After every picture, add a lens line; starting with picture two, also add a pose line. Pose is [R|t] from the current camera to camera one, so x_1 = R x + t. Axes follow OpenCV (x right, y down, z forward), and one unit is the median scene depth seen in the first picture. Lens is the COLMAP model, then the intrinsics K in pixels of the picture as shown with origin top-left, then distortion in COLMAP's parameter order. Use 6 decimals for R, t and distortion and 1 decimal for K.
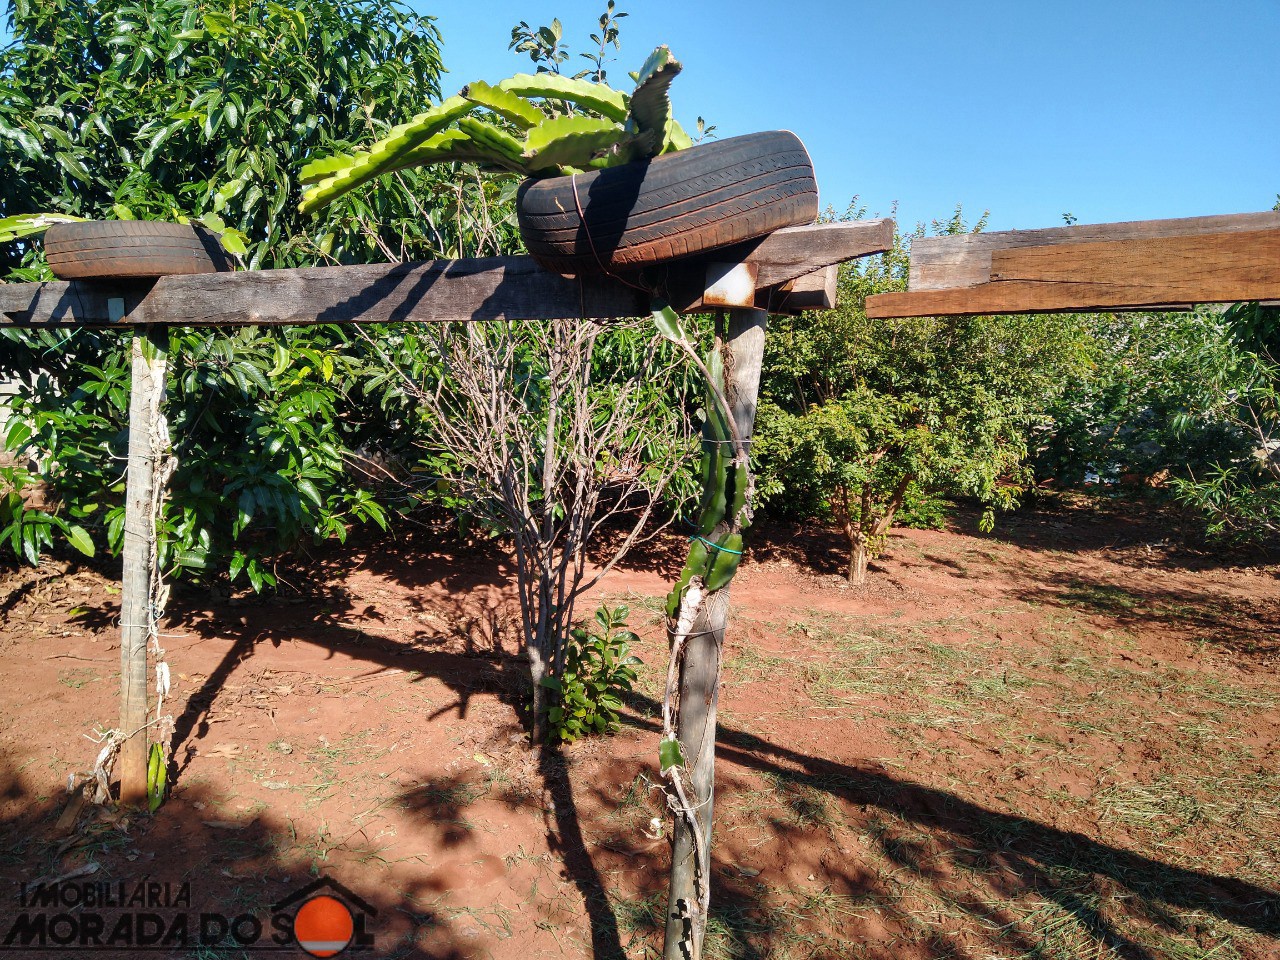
lens RADIAL K [[953.7, 0, 639.4], [0, 953.7, 480.0], [0, 0, 1]] dist [-0.010743, -0.013695]
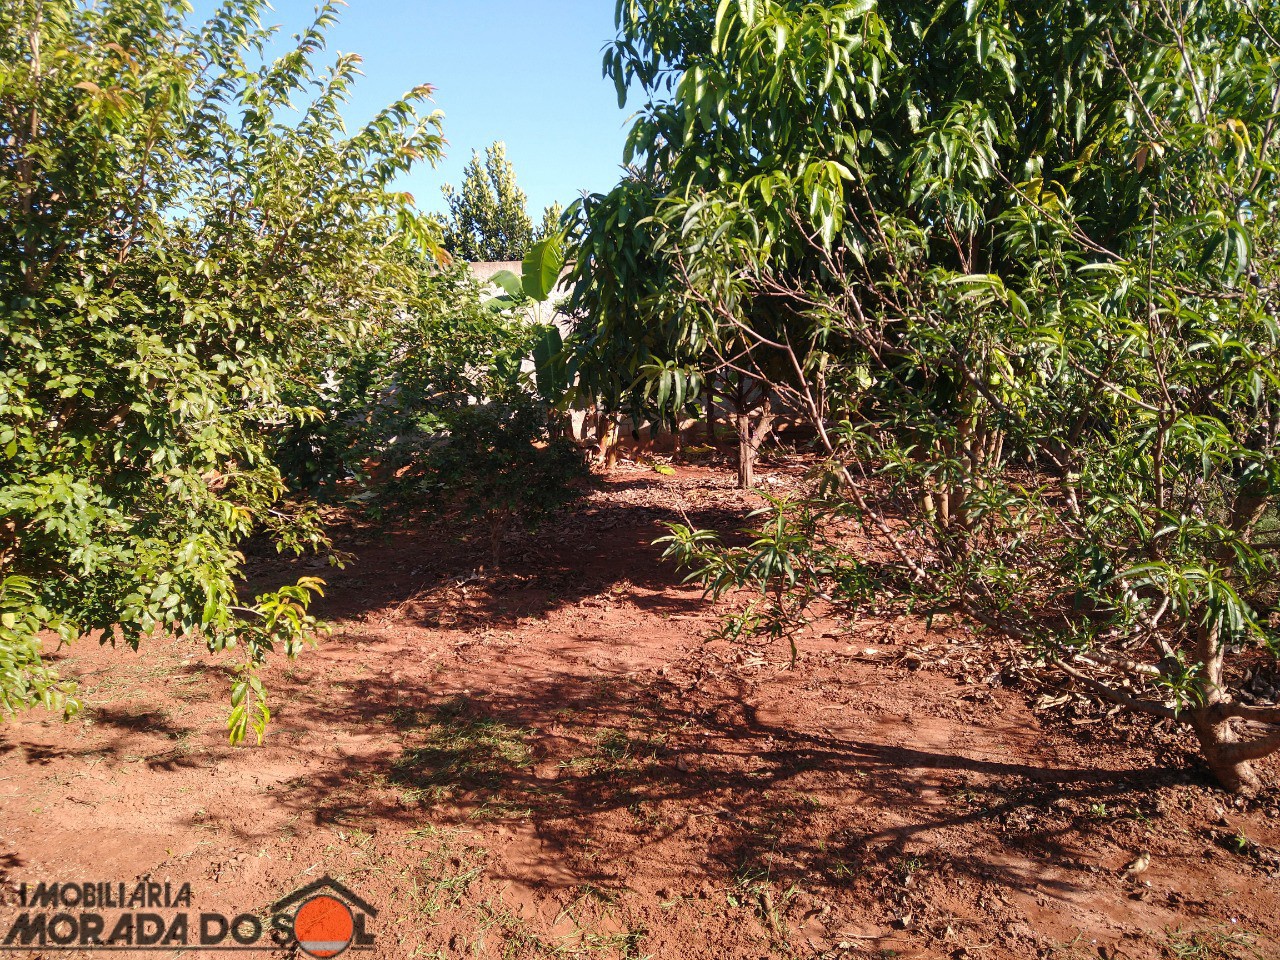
lens RADIAL K [[953.7, 0, 638.7], [0, 953.7, 479.6], [0, 0, 1]] dist [-0.010743, -0.013695]
pose [[0.698305, -0.127349, 0.704381, 0.230323], [0.120752, 0.990902, 0.059441, -0.043445], [-0.705542, 0.043548, 0.707329, 0.625062]]
